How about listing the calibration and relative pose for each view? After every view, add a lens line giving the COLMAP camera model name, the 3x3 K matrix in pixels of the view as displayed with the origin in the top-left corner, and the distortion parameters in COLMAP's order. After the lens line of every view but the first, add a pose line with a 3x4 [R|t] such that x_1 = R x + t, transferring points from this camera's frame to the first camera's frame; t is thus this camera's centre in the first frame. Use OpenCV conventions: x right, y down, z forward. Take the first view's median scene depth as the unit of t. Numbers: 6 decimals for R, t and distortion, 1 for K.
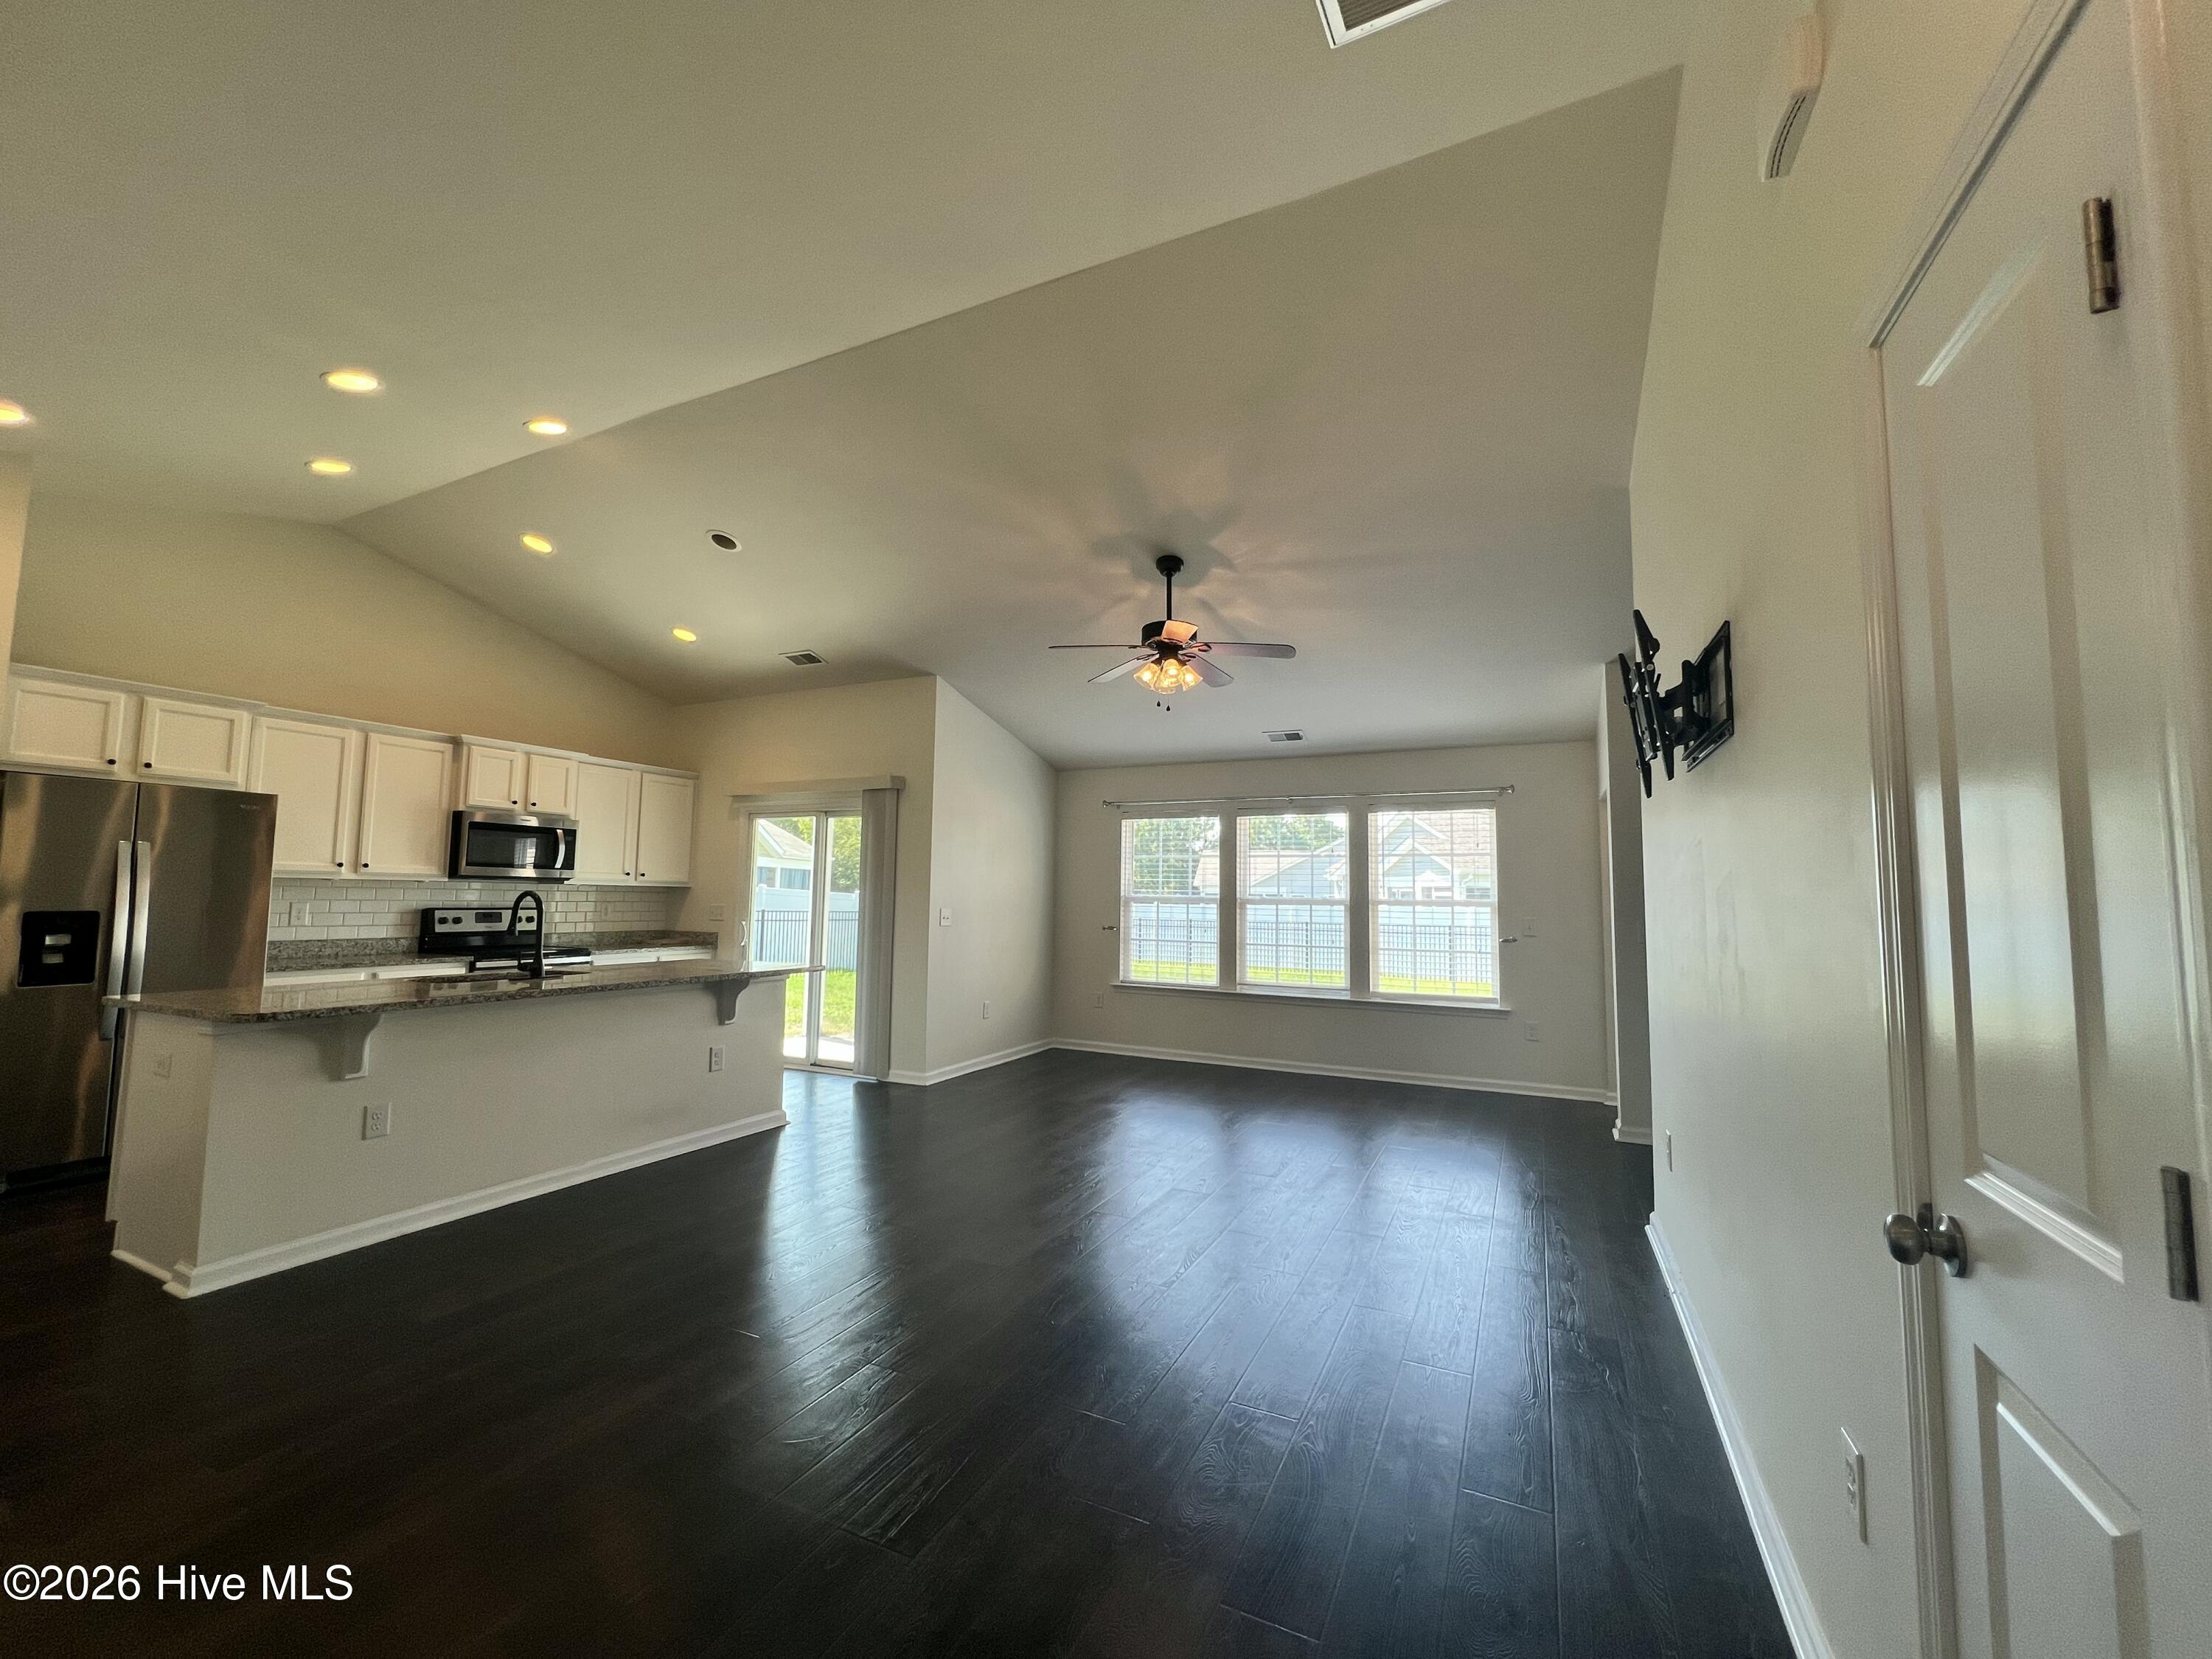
lens RADIAL K [[887.2, 0, 1107.1], [0, 887.2, 818.6], [0, 0, 1]] dist [-0.000694, -0.000475]
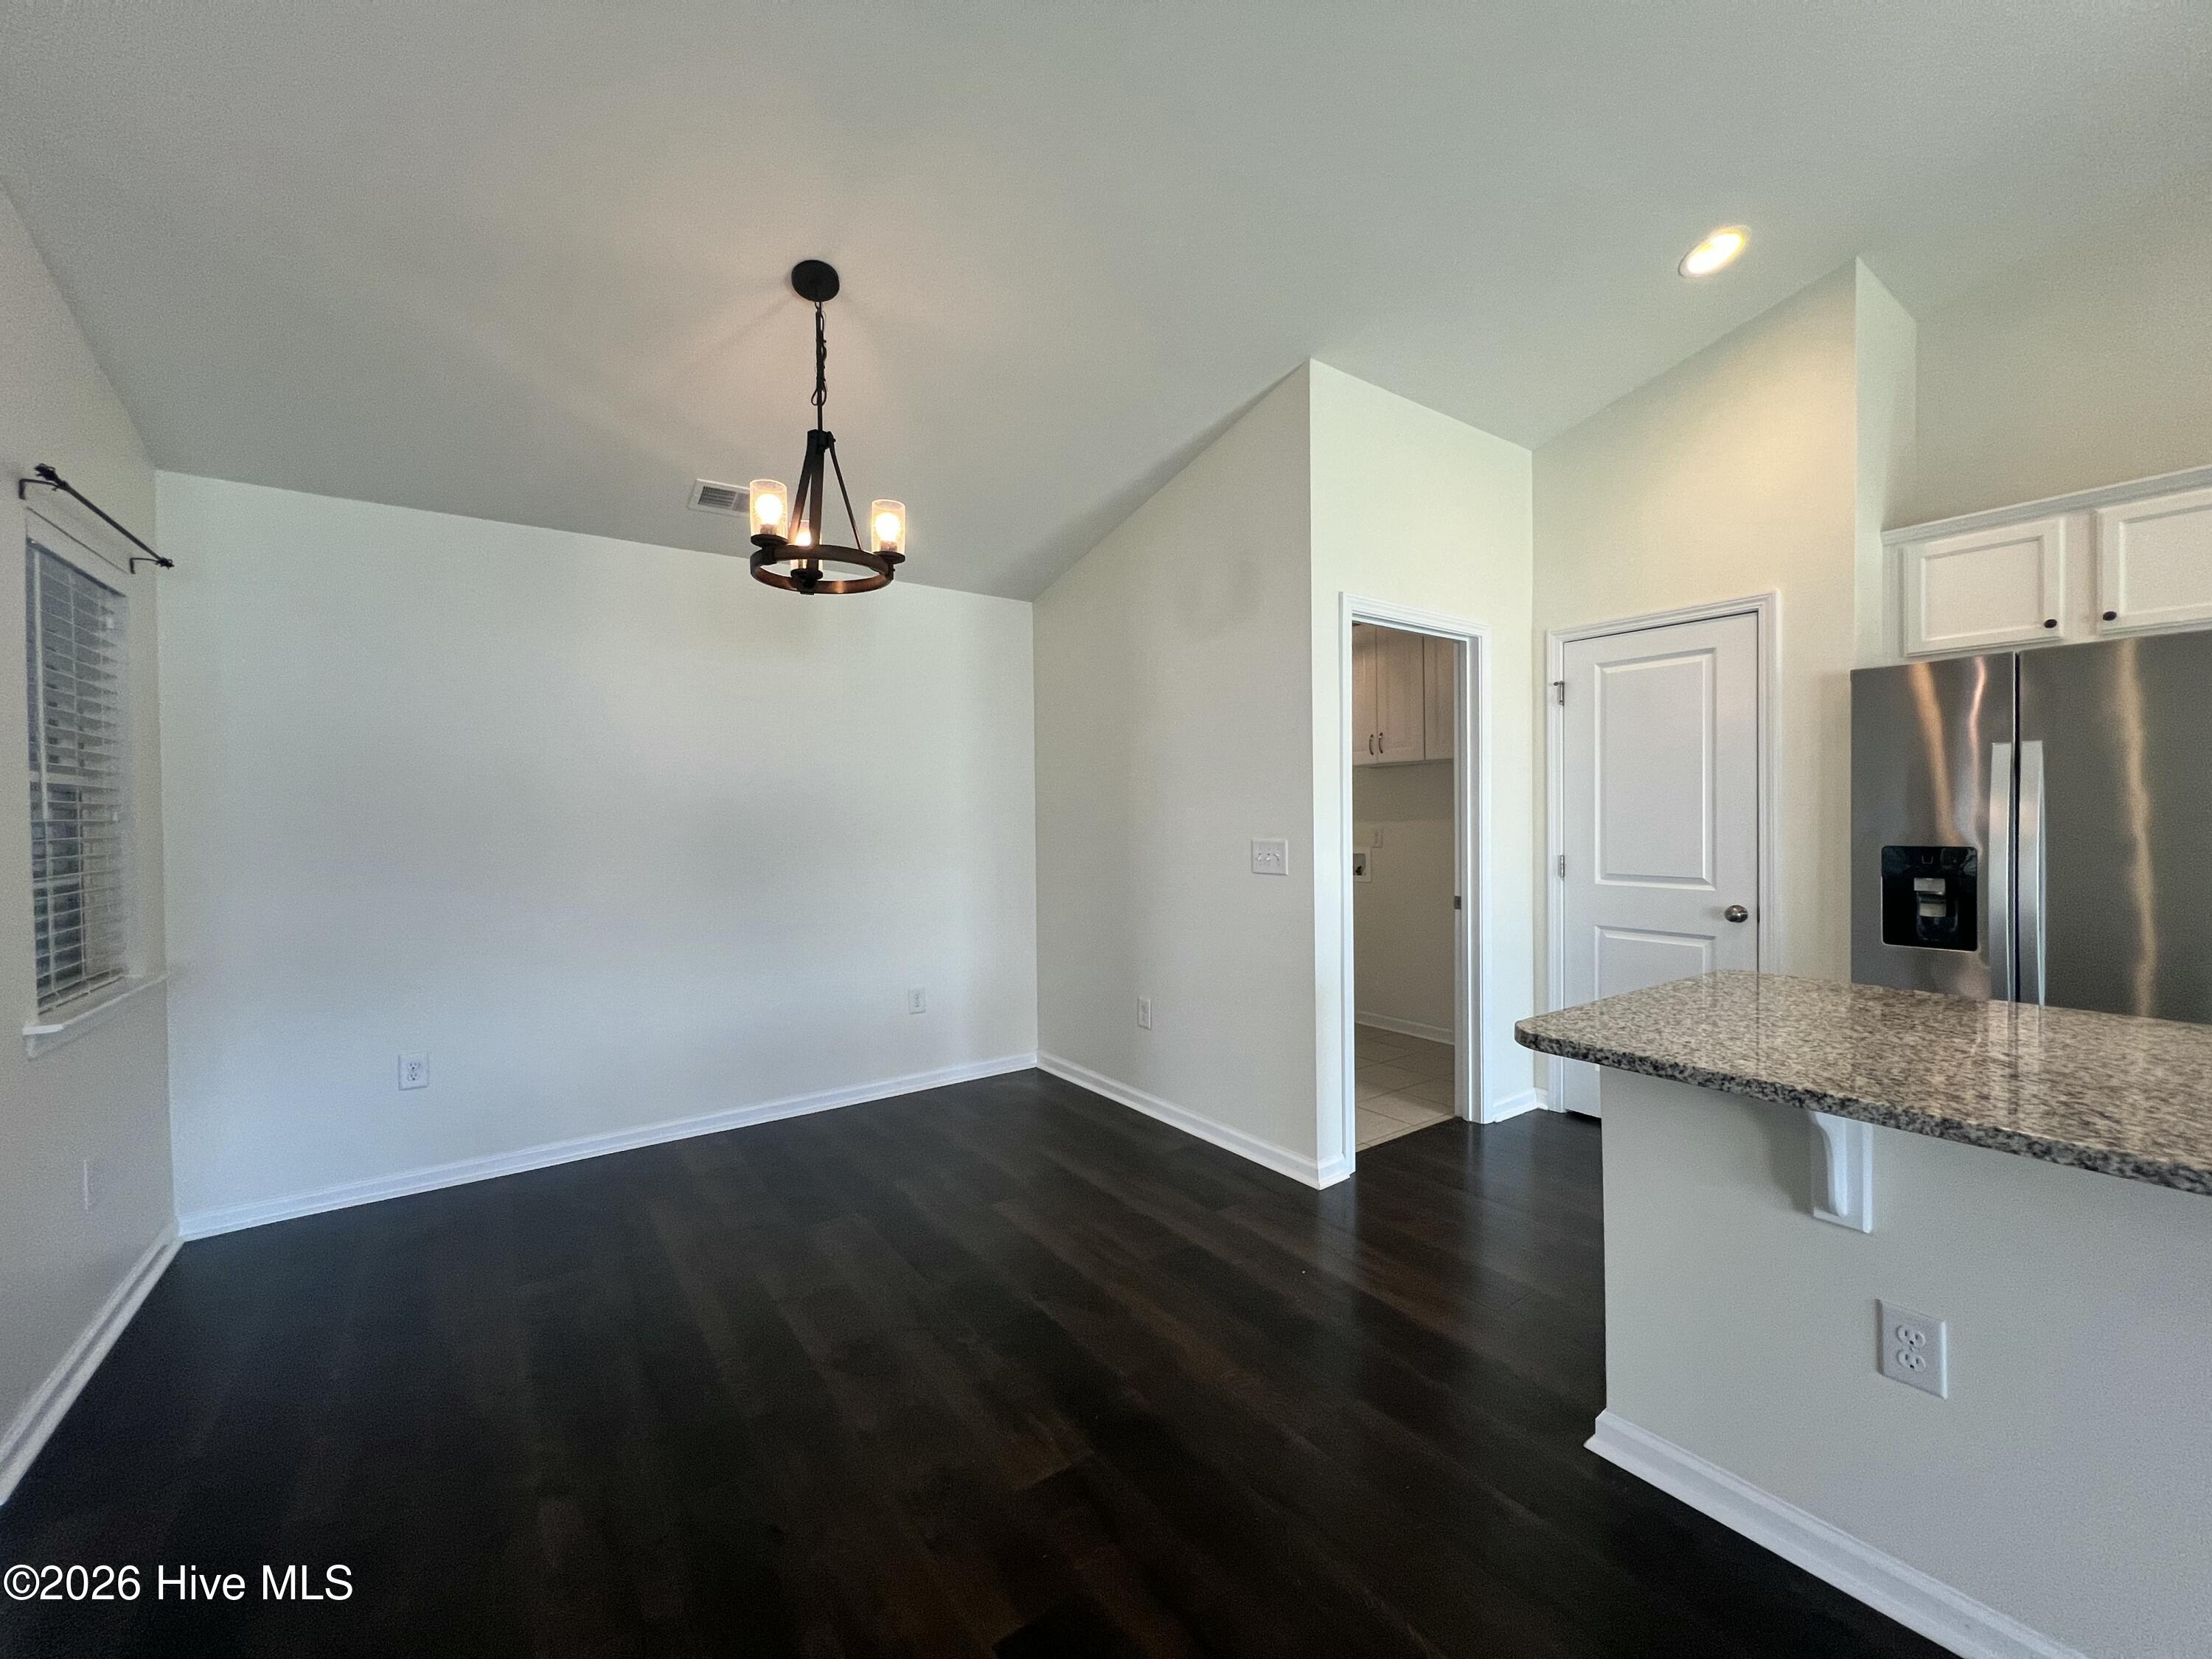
lens RADIAL K [[887.2, 0, 1101.5], [0, 887.2, 827.2], [0, 0, 1]] dist [-0.000694, -0.000475]
pose [[-0.485583, 0.005564, -0.874173, -0.147309], [0.083900, 0.995660, -0.040268, 0.041464], [0.870155, -0.092897, -0.483942, 0.516185]]
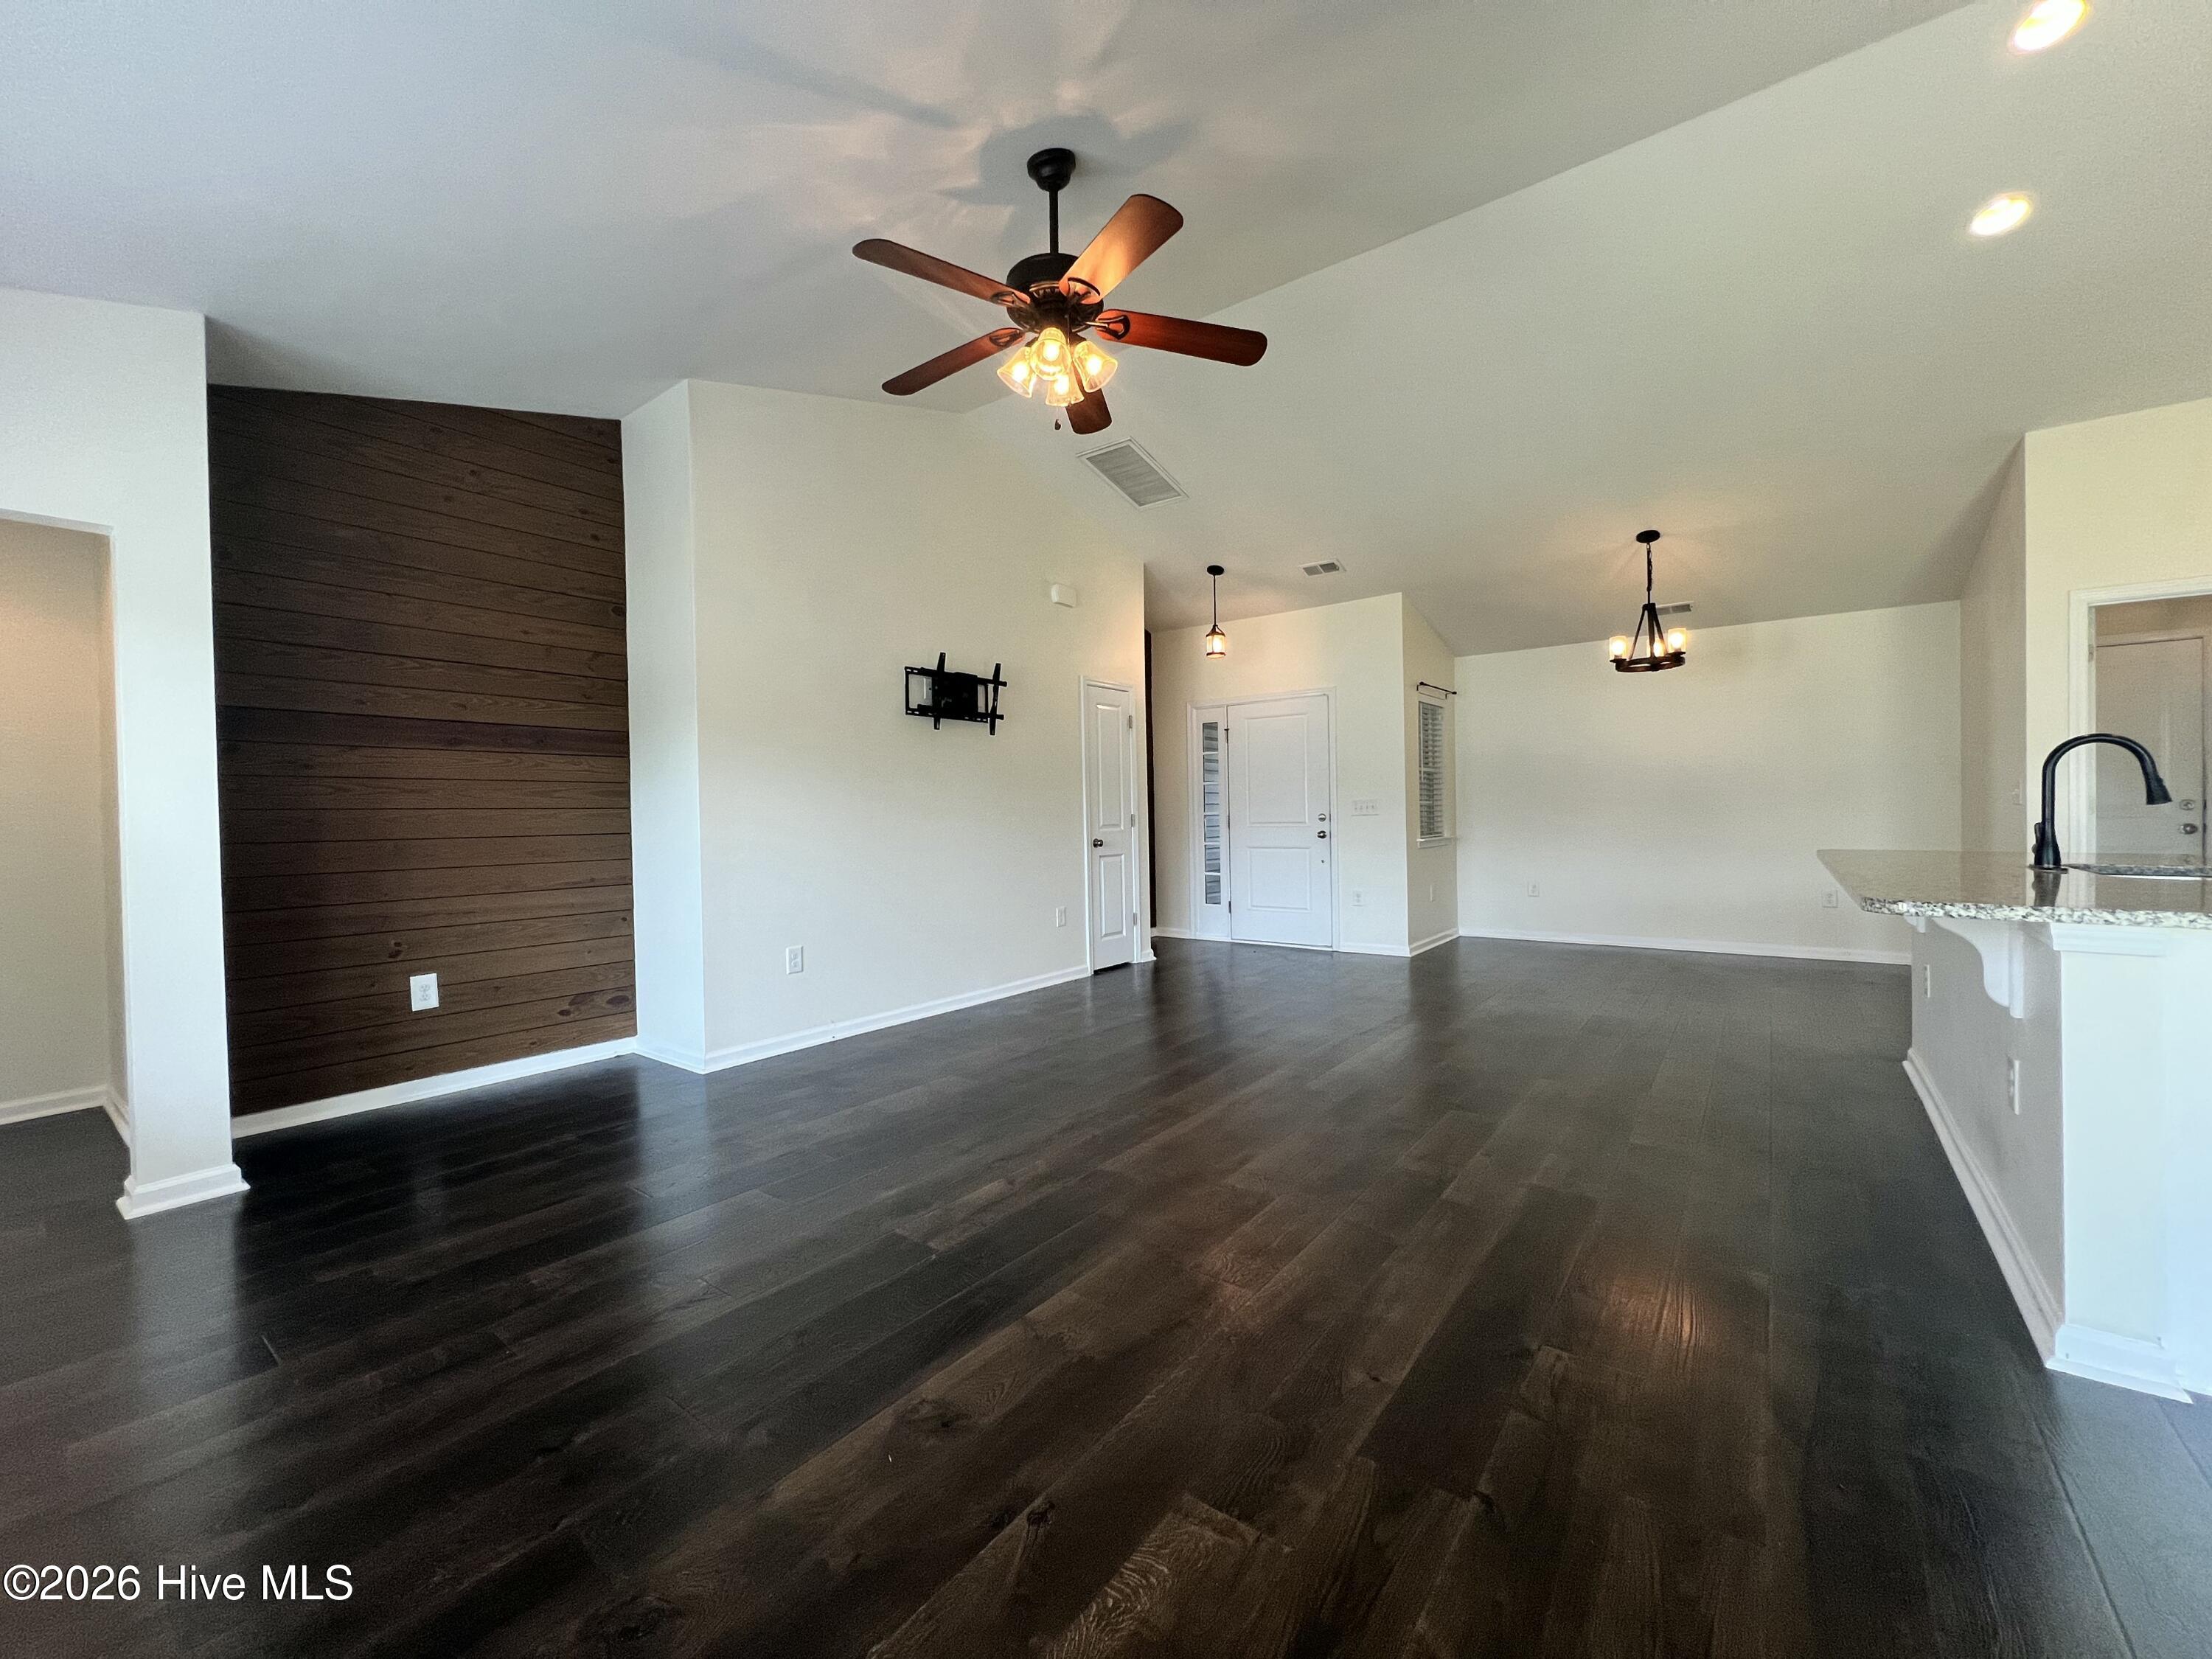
lens RADIAL K [[887.2, 0, 1105.4], [0, 887.2, 814.1], [0, 0, 1]] dist [-0.000694, -0.000475]
pose [[-0.980402, 0.014028, 0.196505, -0.027410], [0.000275, 0.997558, -0.069840, 0.152419], [-0.197005, -0.068417, -0.978012, 1.602116]]
